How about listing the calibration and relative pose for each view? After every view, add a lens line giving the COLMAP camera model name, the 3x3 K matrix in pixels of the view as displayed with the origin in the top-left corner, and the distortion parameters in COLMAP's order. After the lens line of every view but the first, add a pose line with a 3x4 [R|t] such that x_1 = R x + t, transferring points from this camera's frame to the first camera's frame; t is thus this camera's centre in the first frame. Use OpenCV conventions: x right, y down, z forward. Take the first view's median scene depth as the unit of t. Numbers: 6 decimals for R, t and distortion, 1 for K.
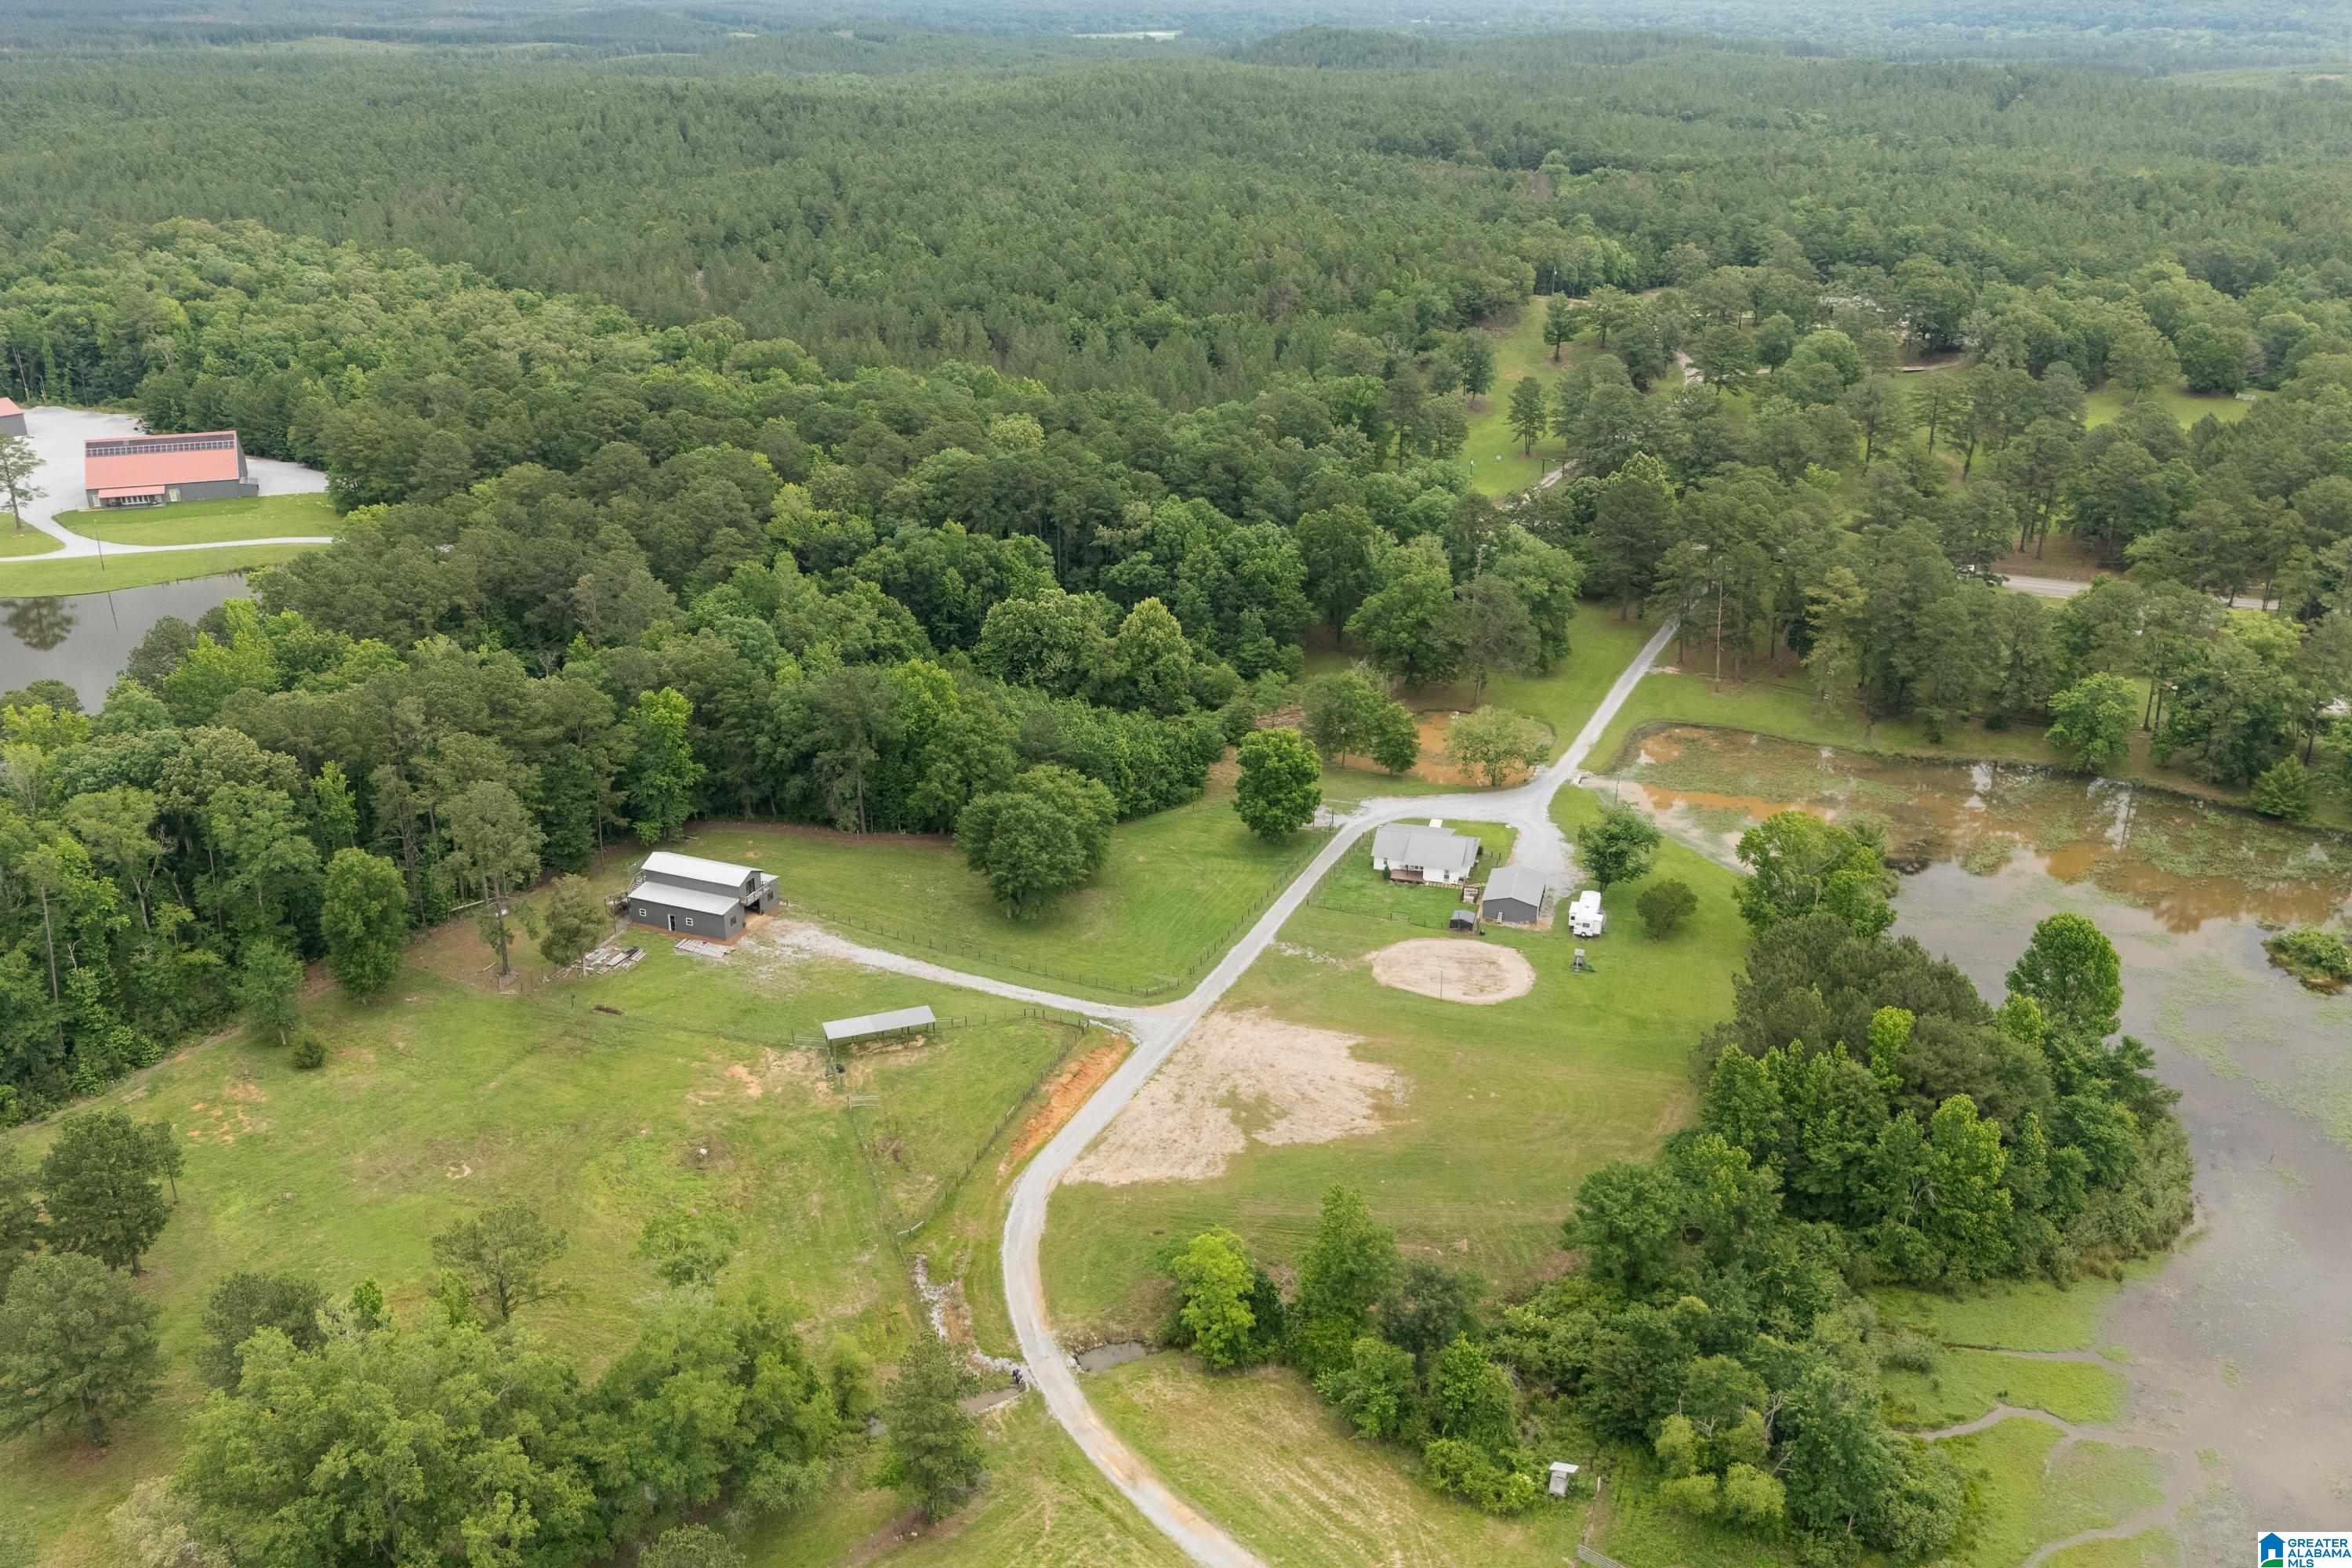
lens RADIAL K [[2016.4, 0, 1184.0], [0, 2016.4, 777.6], [0, 0, 1]] dist [0.036316, -0.030565]
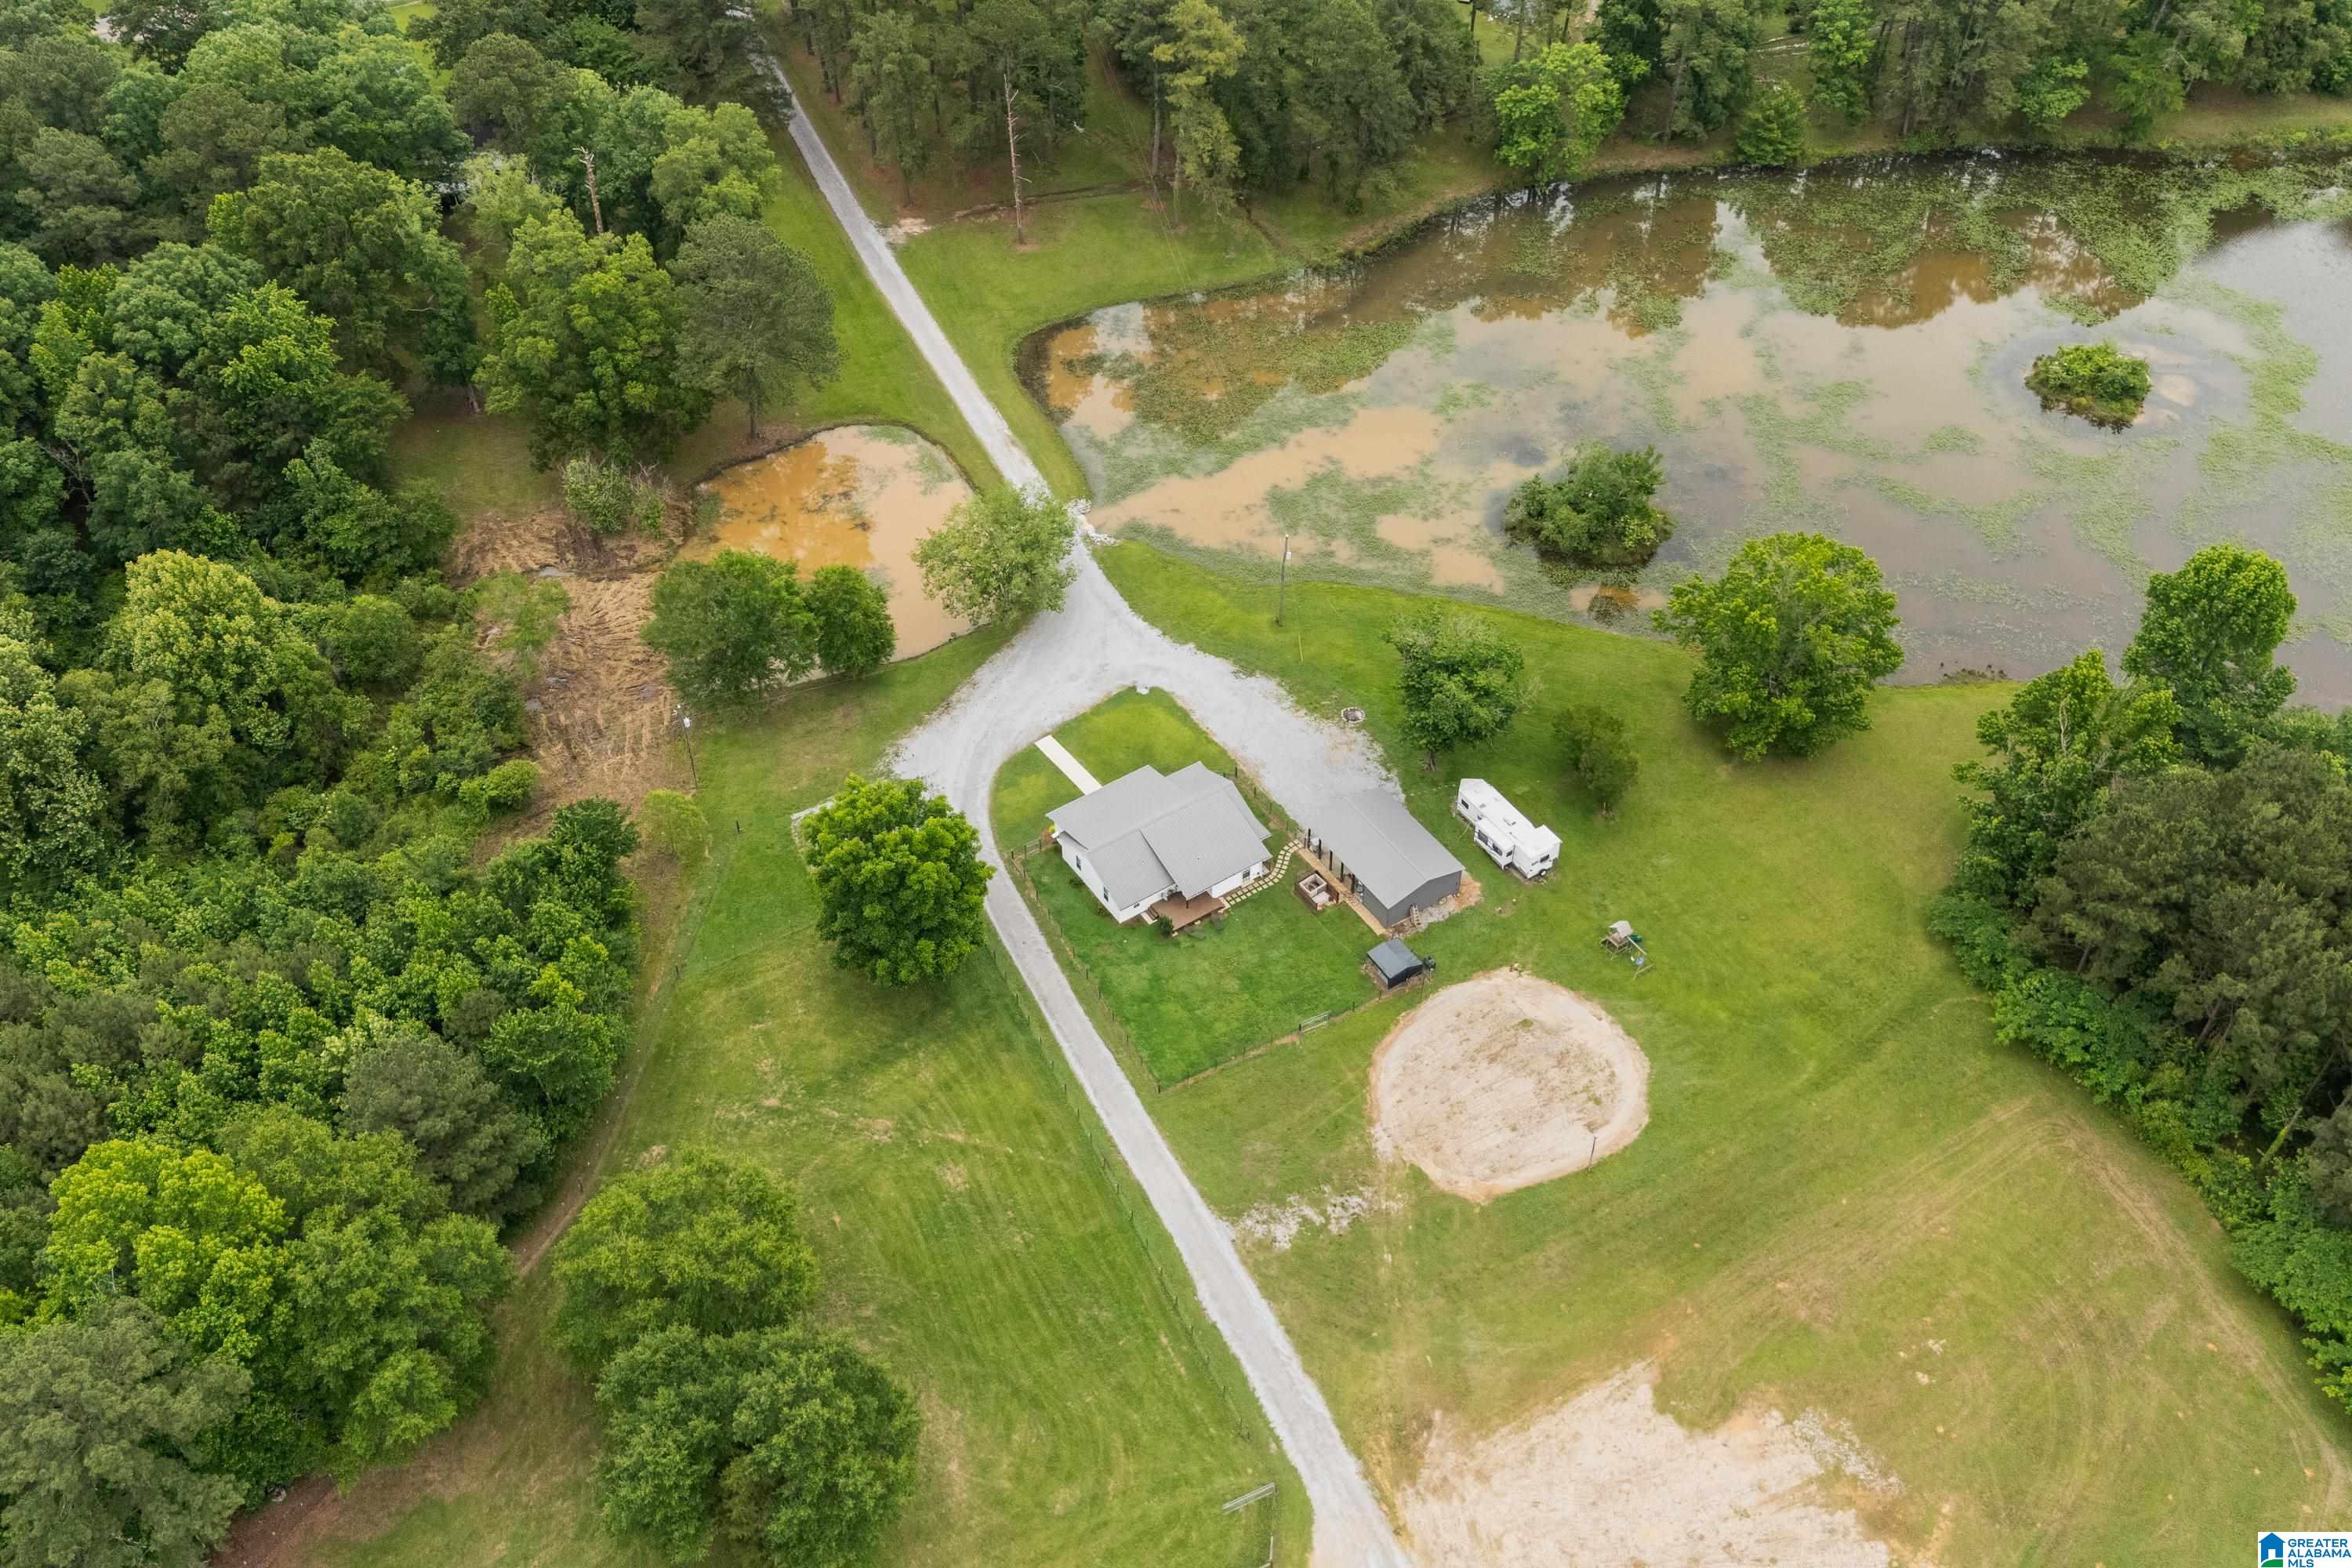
lens RADIAL K [[2016.4, 0, 1183.6], [0, 2016.4, 782.3], [0, 0, 1]] dist [0.036316, -0.030565]
pose [[0.661969, -0.535912, 0.524018, -0.119245], [0.285924, 0.826813, 0.484384, -0.184221], [-0.692852, -0.170818, 0.700555, 0.461859]]
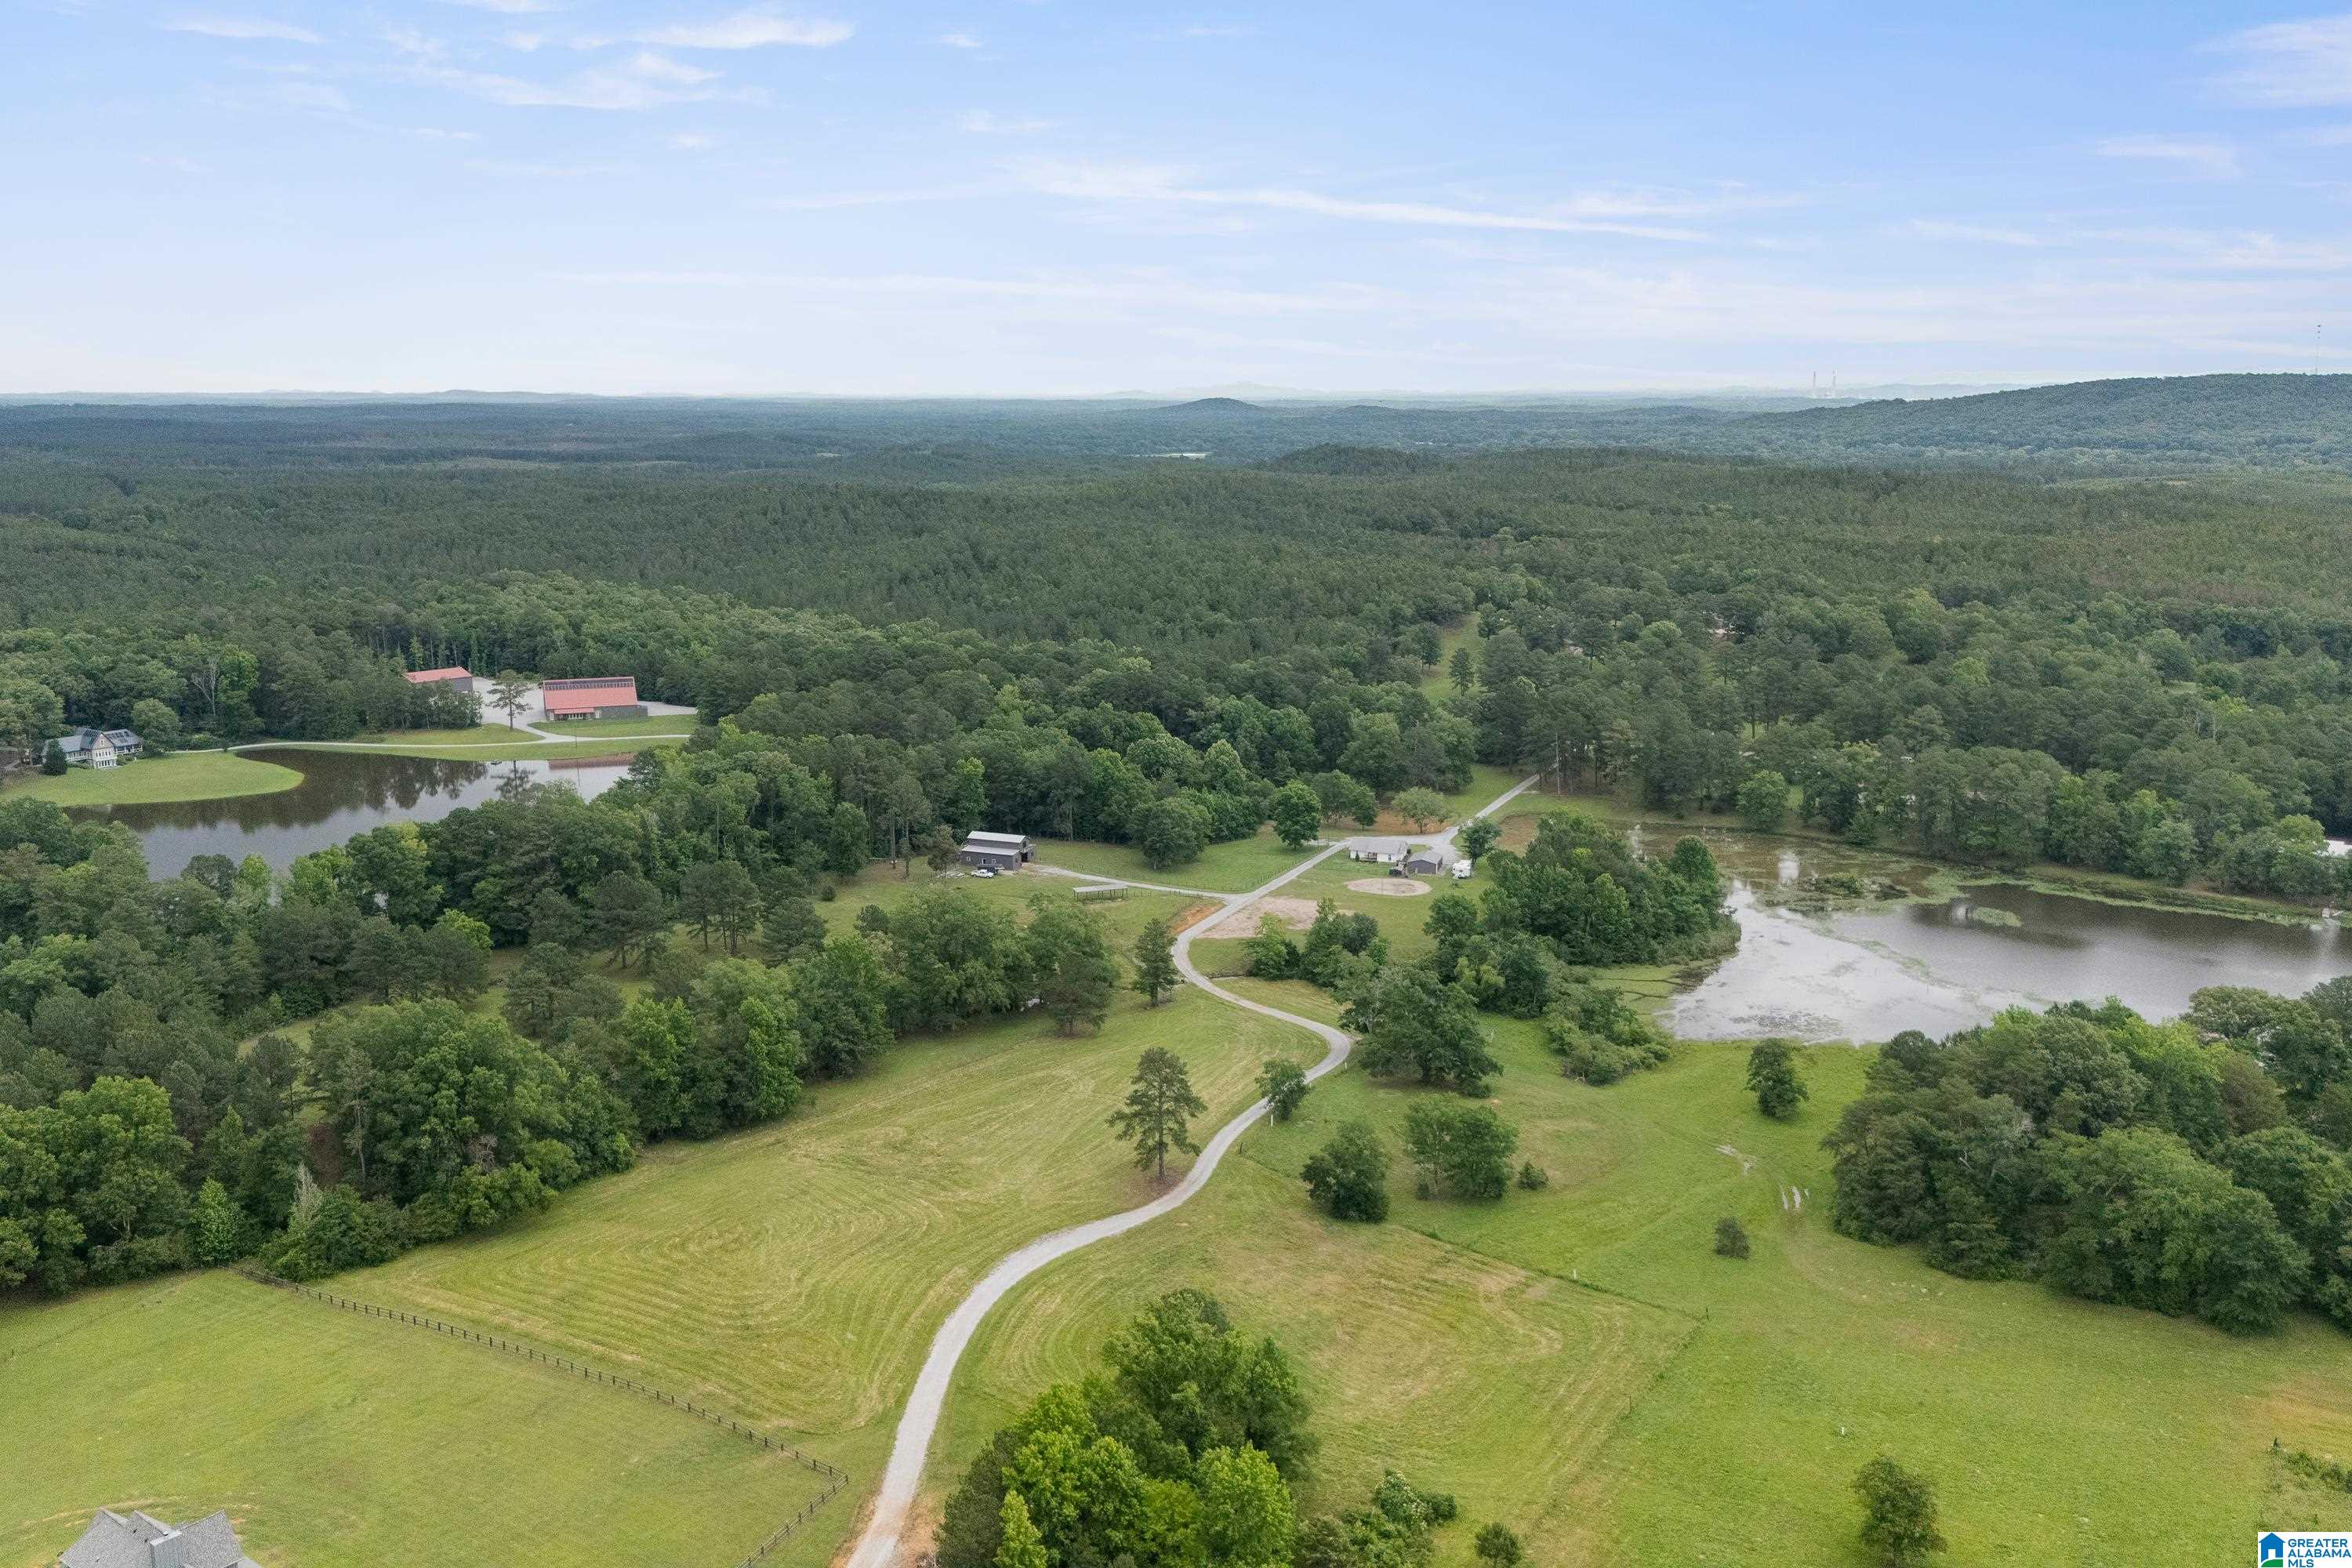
lens RADIAL K [[2016.4, 0, 1174.9], [0, 2016.4, 792.8], [0, 0, 1]] dist [0.036316, -0.030565]
pose [[0.999869, -0.000139, -0.016159, -0.026722], [-0.002879, 0.982434, -0.186588, 0.247341], [0.015901, 0.186610, 0.982305, -0.610652]]
